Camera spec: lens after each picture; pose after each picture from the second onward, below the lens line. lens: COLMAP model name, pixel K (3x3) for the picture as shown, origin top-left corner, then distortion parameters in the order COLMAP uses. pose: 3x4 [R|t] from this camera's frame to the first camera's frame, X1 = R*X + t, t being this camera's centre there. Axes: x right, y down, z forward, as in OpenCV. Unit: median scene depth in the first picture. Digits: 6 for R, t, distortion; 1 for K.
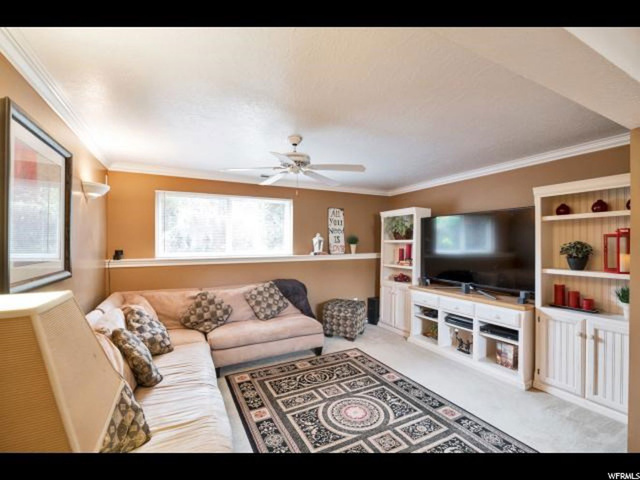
lens RADIAL K [[281.6, 0, 321.2], [0, 281.6, 243.0], [0, 0, 1]] dist [-0.010269, -0.002075]
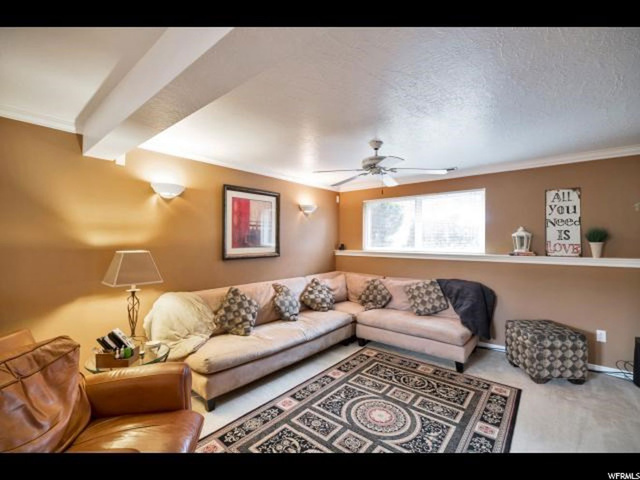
lens RADIAL K [[281.6, 0, 323.6], [0, 281.6, 237.0], [0, 0, 1]] dist [-0.010269, -0.002075]
pose [[0.399659, -0.003830, -0.916656, 0.651636], [-0.003324, 0.999979, -0.005627, -0.002396], [0.916658, 0.005295, 0.399637, 0.303285]]
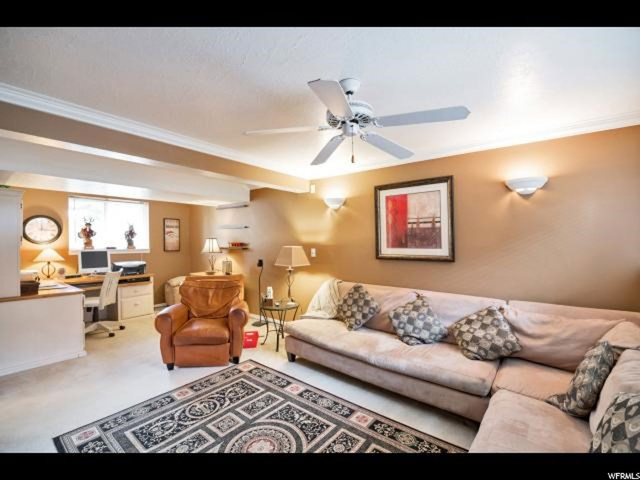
lens RADIAL K [[281.6, 0, 319.2], [0, 281.6, 241.4], [0, 0, 1]] dist [-0.010269, -0.002075]
pose [[-0.911002, -0.000449, -0.412401, 0.209567], [-0.000367, 1.000000, -0.000278, 0.010710], [0.412401, -0.000102, -0.911002, 1.256470]]
